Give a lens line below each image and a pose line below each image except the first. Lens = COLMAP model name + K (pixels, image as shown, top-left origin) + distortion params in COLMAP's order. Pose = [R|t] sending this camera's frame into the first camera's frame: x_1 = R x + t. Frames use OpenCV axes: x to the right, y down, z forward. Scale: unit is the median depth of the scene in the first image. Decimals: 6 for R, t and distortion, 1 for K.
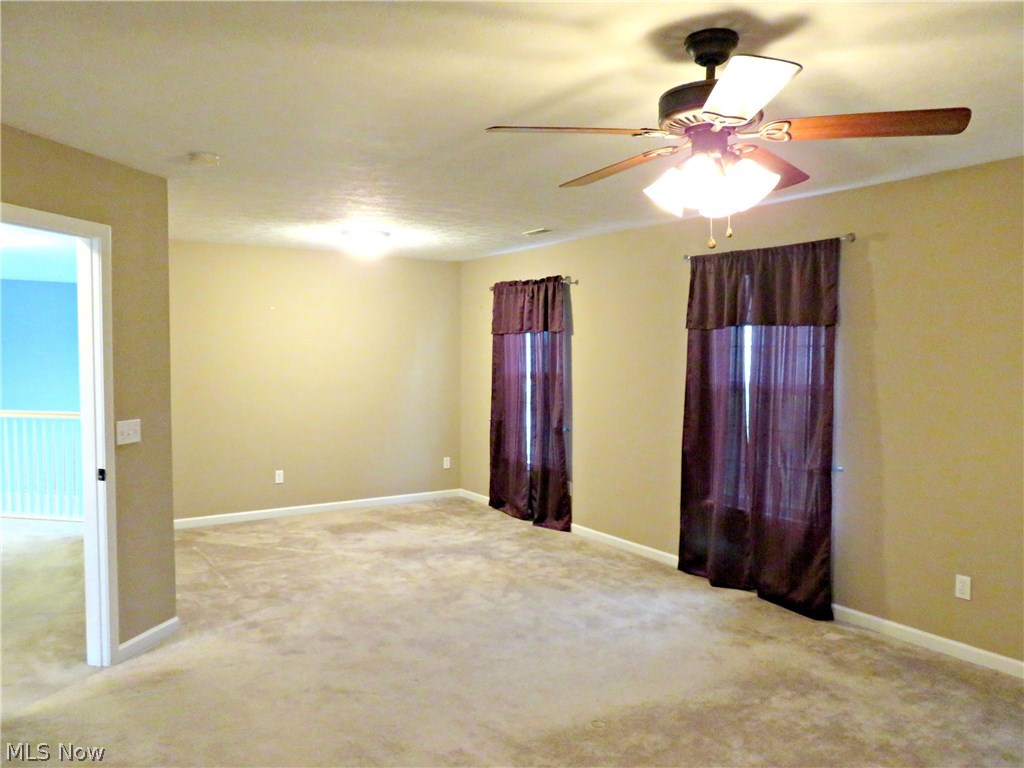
lens RADIAL K [[762.9, 0, 512.0], [0, 762.9, 384.0], [0, 0, 1]] dist [-0.008185, 0.001116]
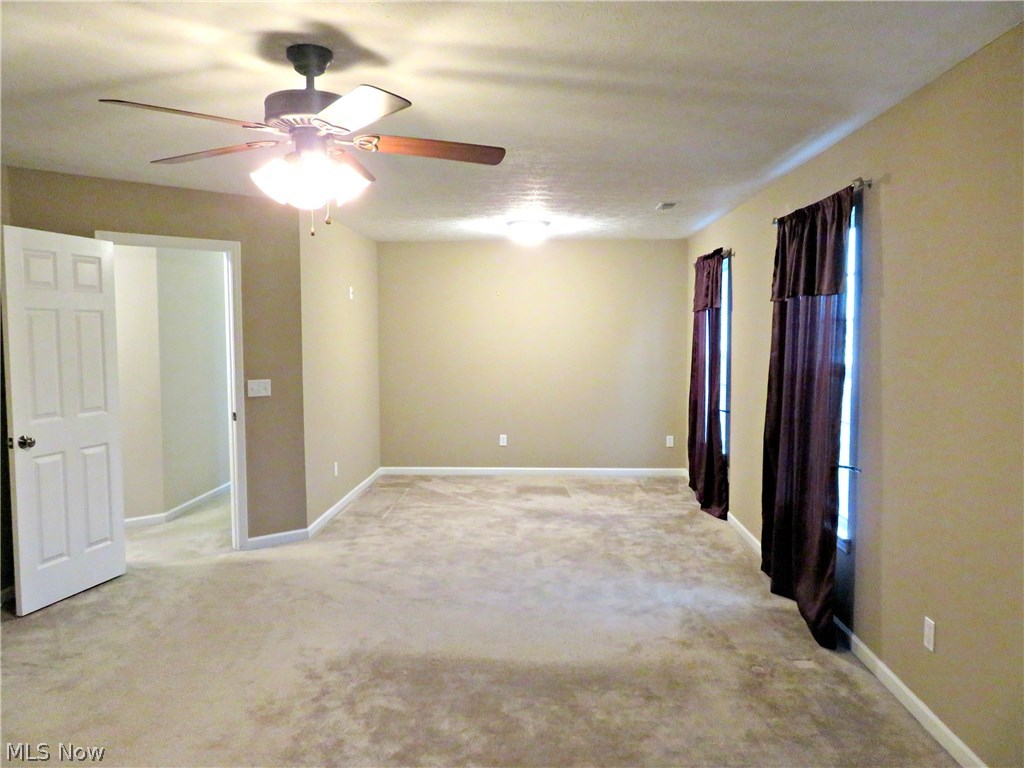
lens RADIAL K [[762.9, 0, 512.0], [0, 762.9, 384.0], [0, 0, 1]] dist [-0.008185, 0.001116]
pose [[0.807372, 0.033634, -0.589083, 0.588973], [-0.019884, 0.999358, 0.029808, 0.003804], [0.589707, -0.012353, 0.807523, 0.122437]]
